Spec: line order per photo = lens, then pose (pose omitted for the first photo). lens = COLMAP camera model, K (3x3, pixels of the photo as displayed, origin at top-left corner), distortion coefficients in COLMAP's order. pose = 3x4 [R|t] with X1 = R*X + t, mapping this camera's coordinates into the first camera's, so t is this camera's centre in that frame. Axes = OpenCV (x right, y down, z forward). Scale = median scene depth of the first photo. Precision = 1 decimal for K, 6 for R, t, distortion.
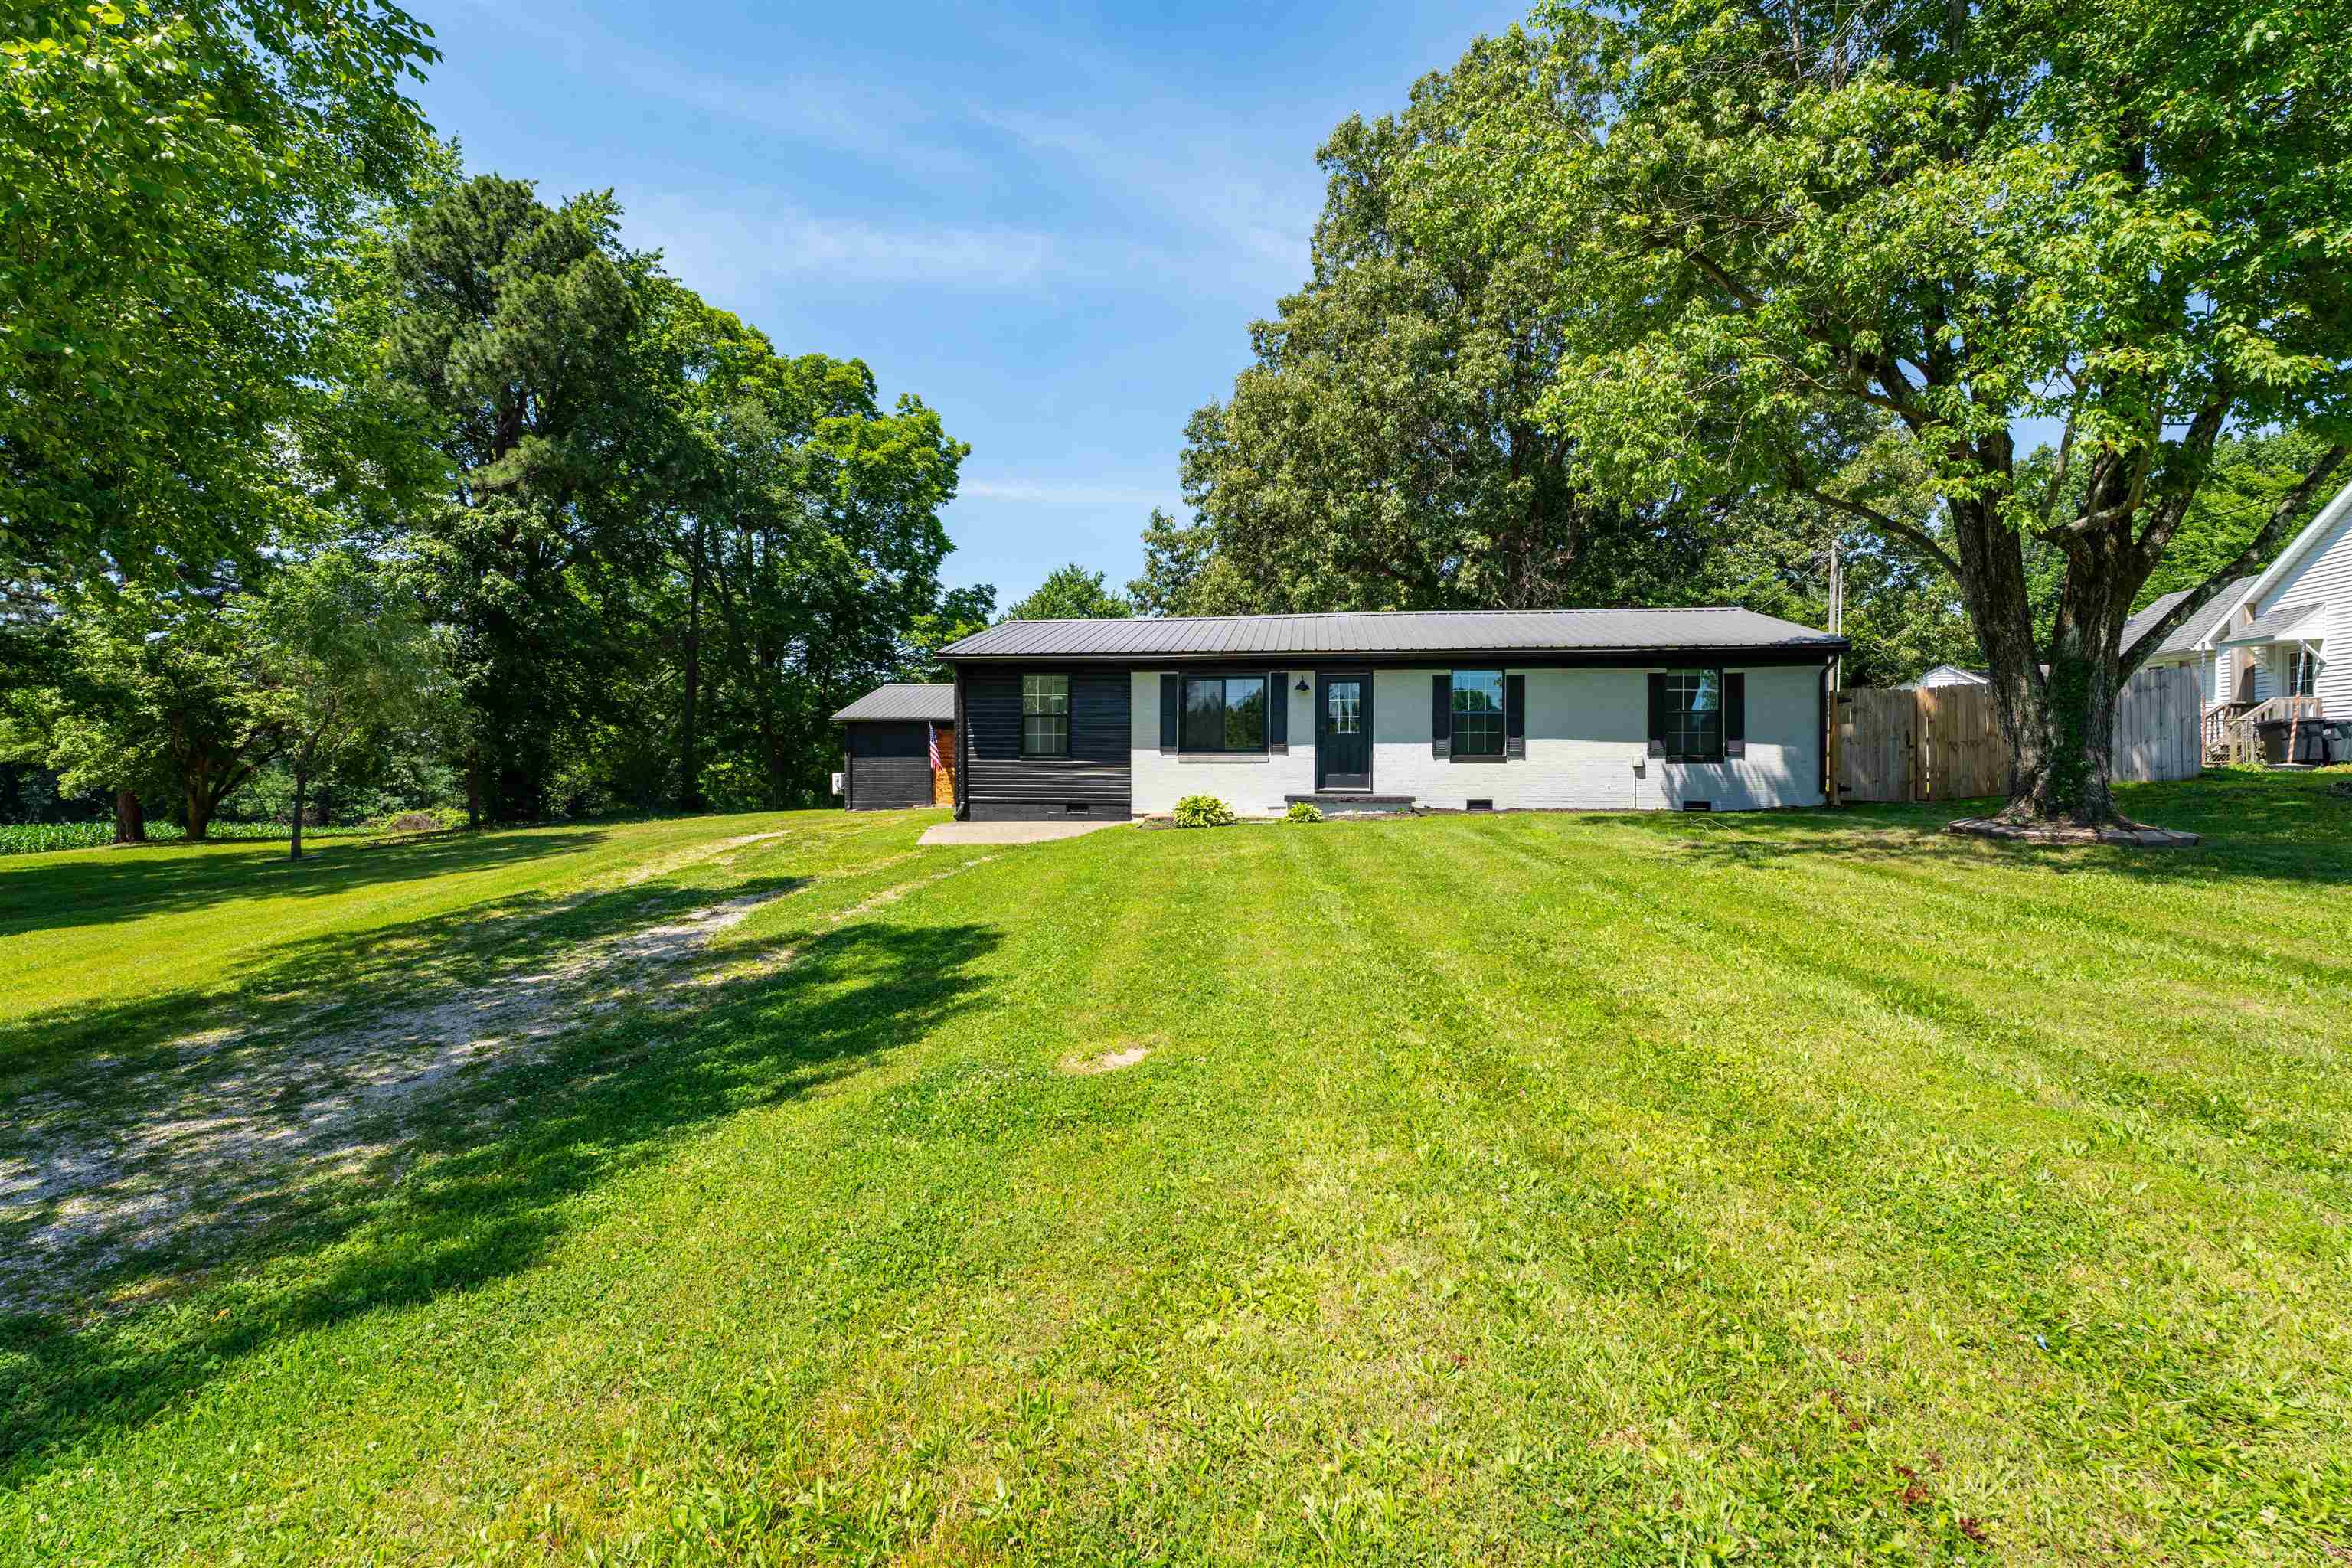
lens RADIAL K [[1042.0, 0, 1170.1], [0, 1042.0, 773.8], [0, 0, 1]] dist [0.005157, 0.000494]
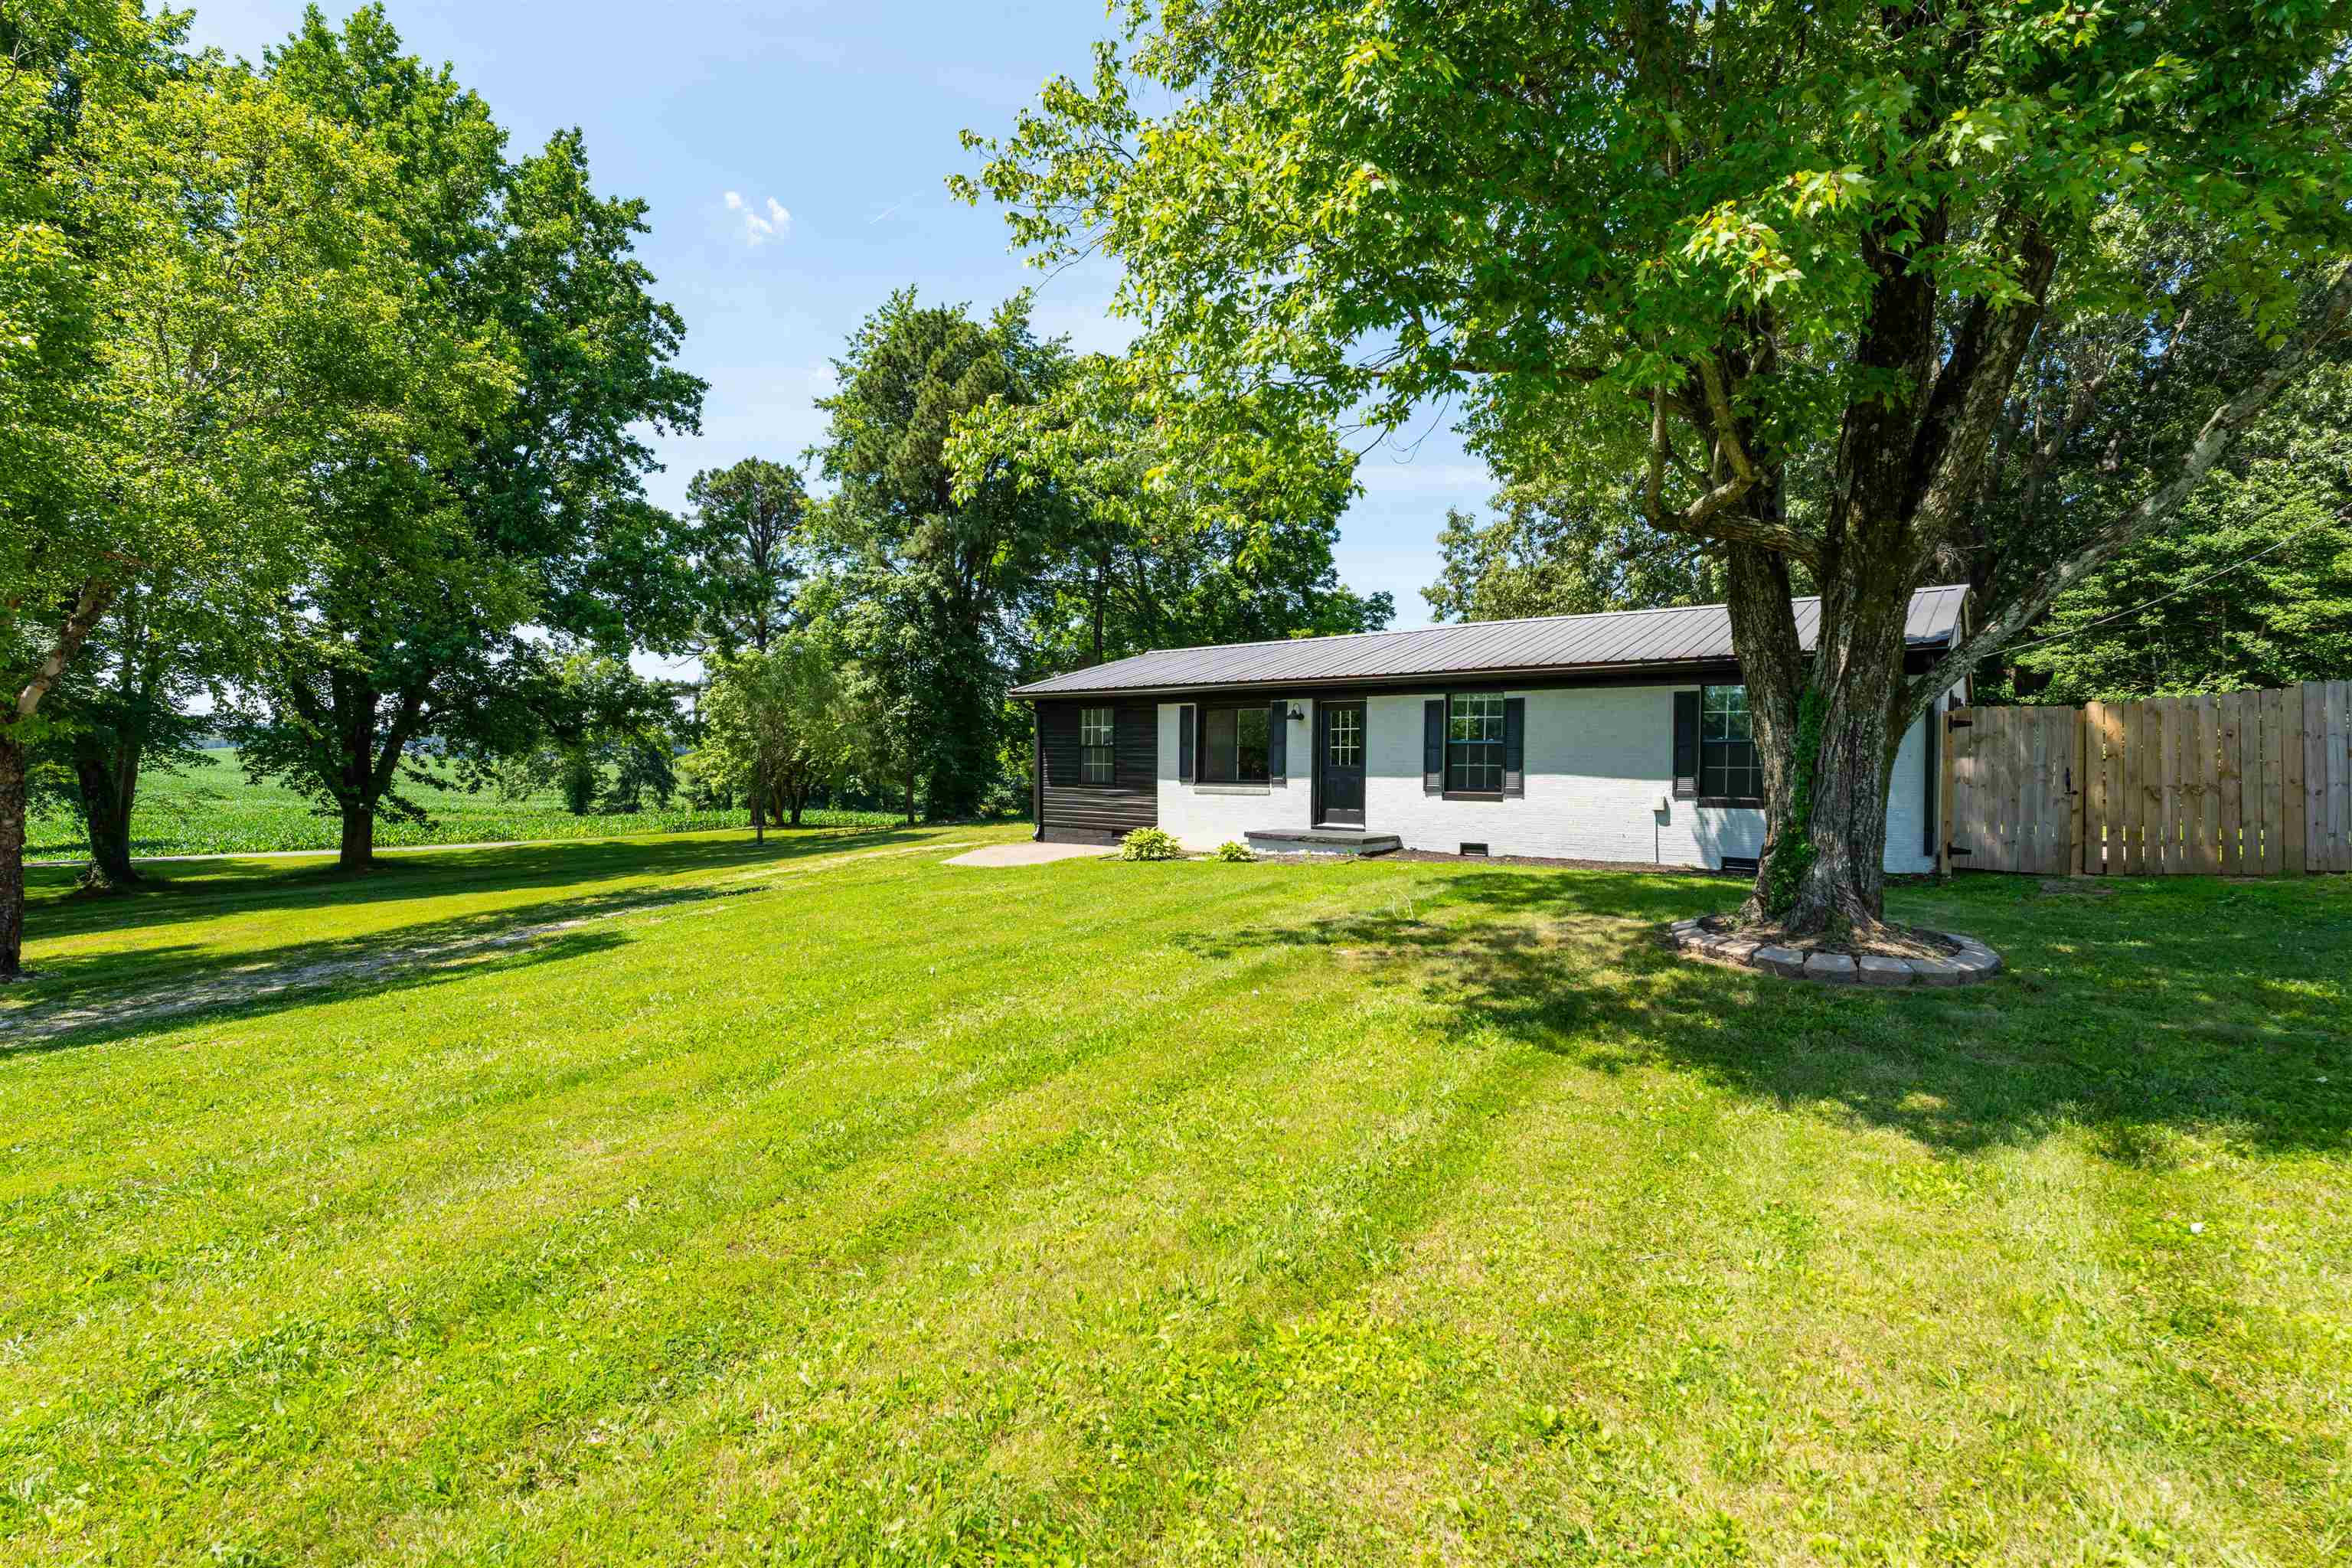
lens RADIAL K [[1042.0, 0, 1168.8], [0, 1042.0, 777.9], [0, 0, 1]] dist [0.005157, 0.000494]
pose [[0.860978, 0.009871, -0.508546, 0.498237], [-0.006923, 0.999946, 0.007688, -0.033012], [0.508594, -0.003099, 0.861001, 0.118313]]
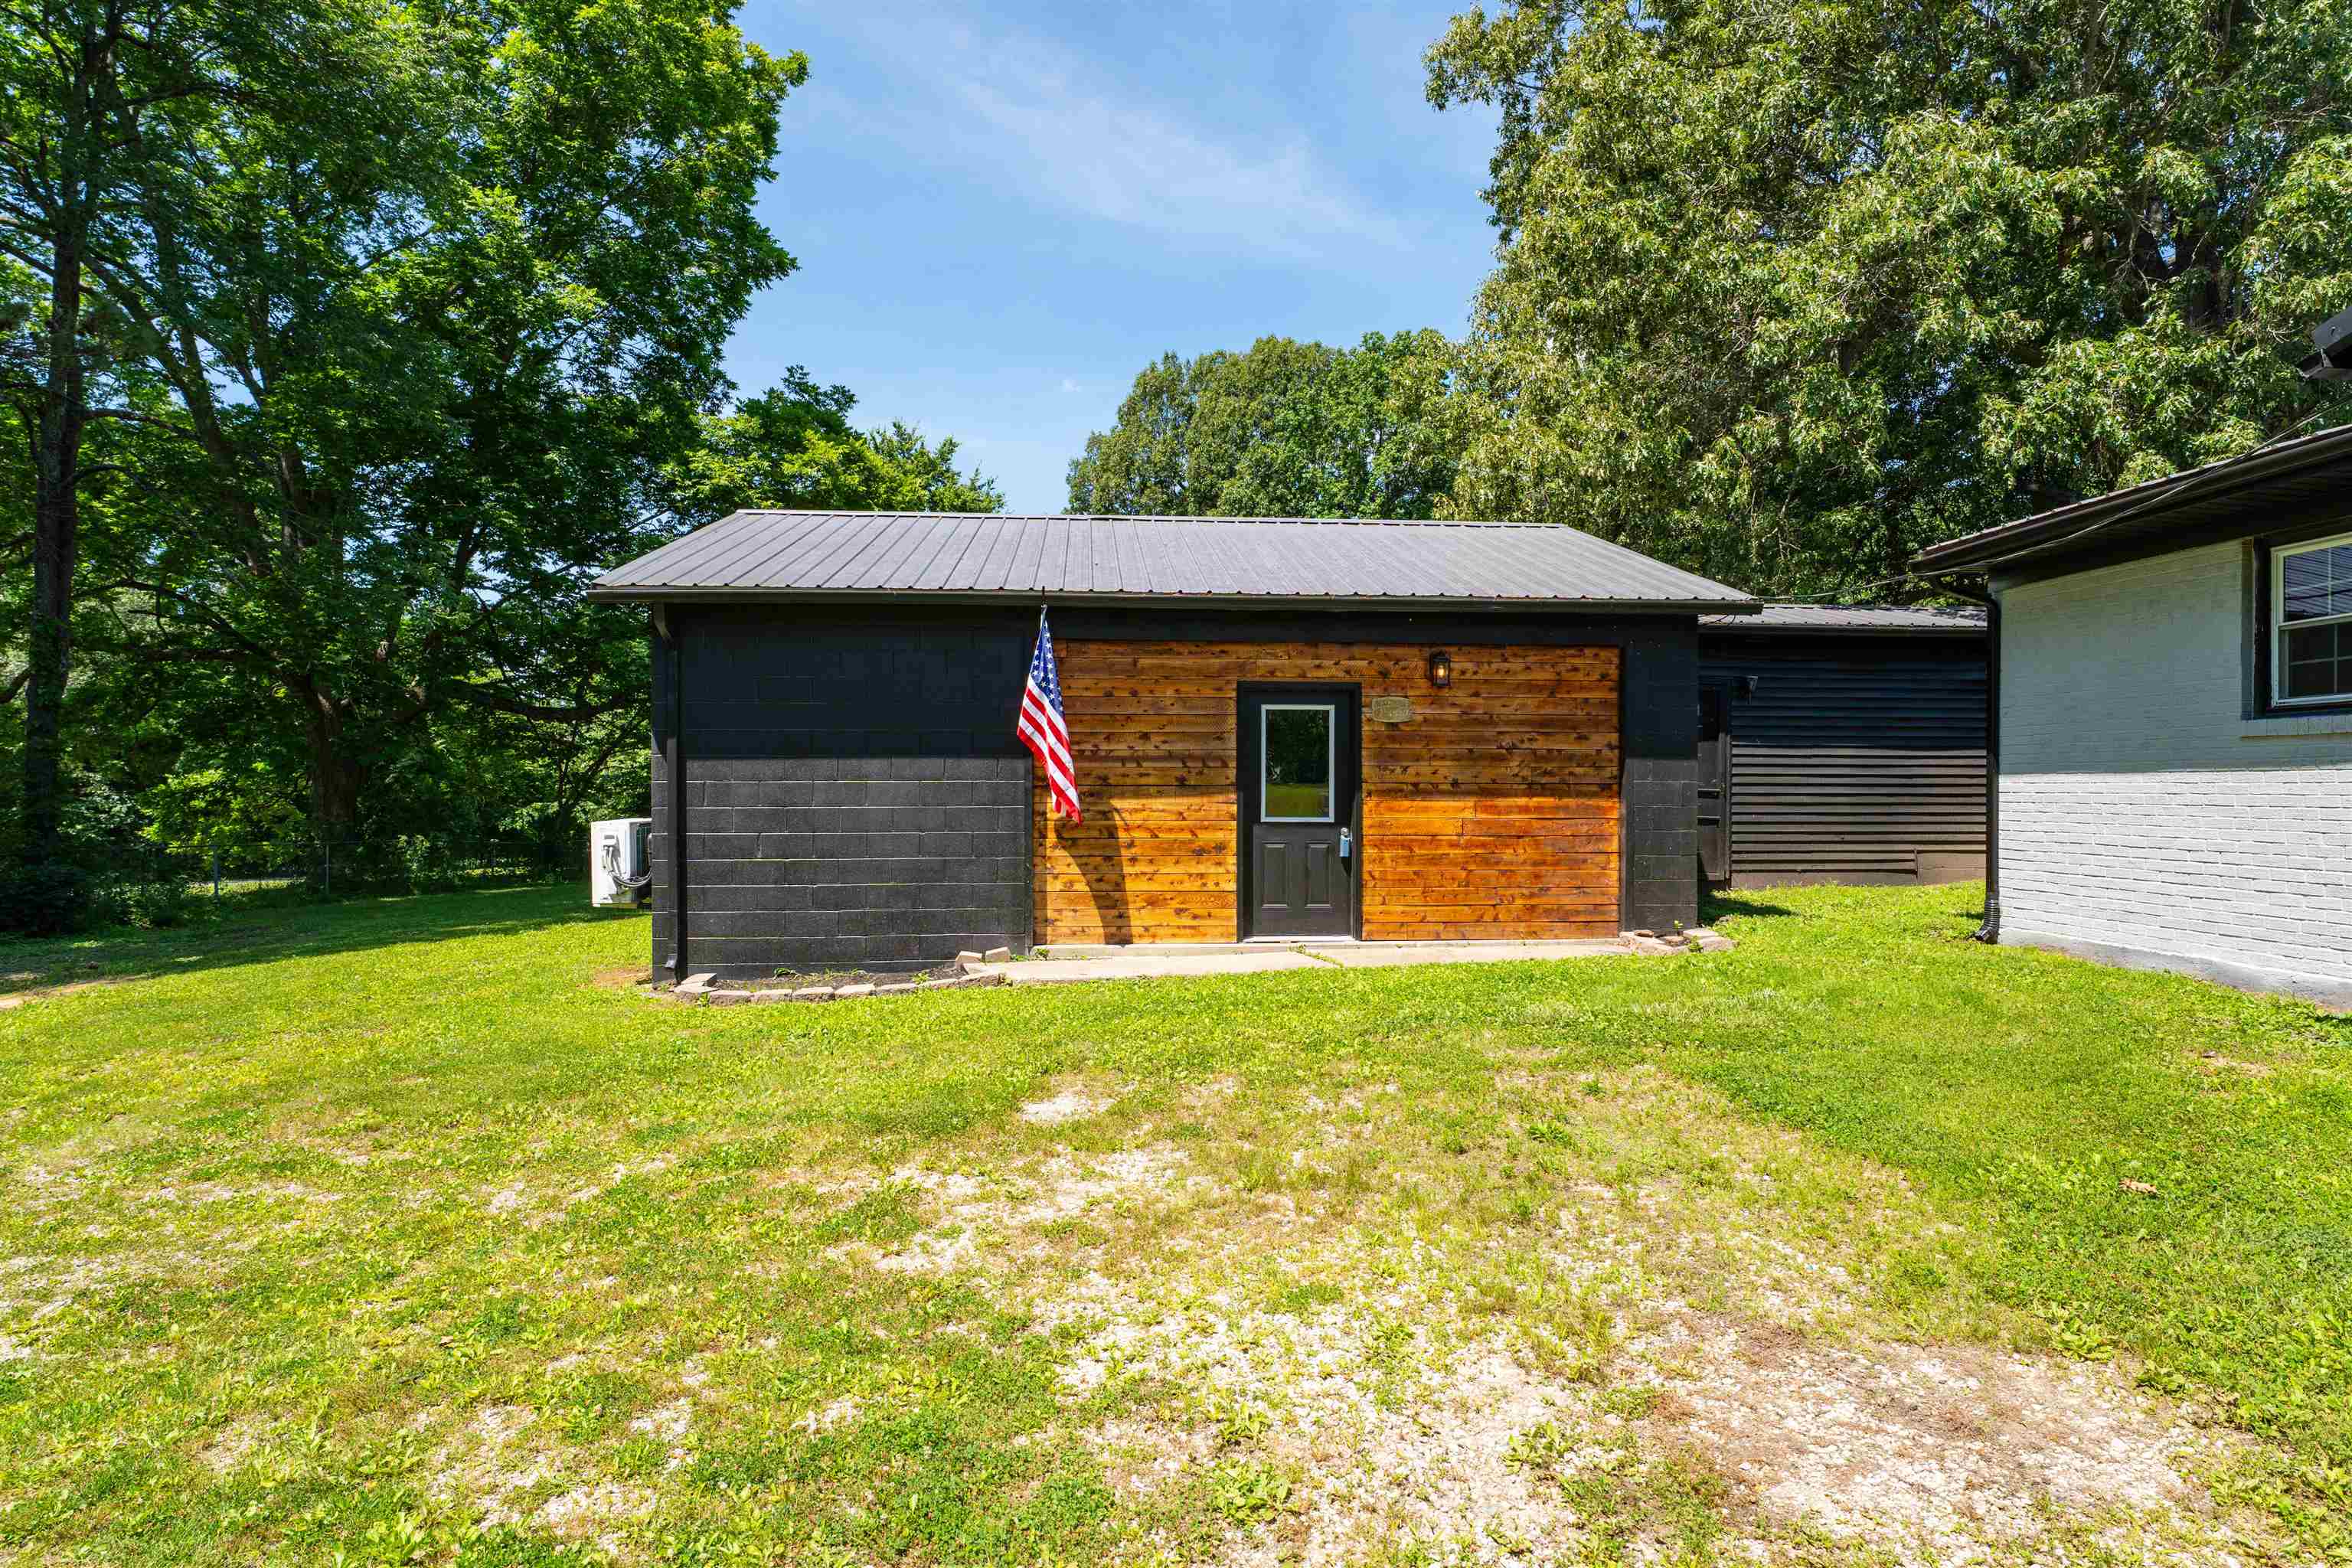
lens RADIAL K [[1326.8, 0, 1168.1], [0, 1326.8, 787.7], [0, 0, 1]] dist [0.006597, 0.000951]
pose [[0.980182, -0.003861, 0.198059, -0.469951], [0.002643, 0.999976, 0.006413, -0.017778], [-0.198079, -0.005763, 0.980169, 1.244848]]
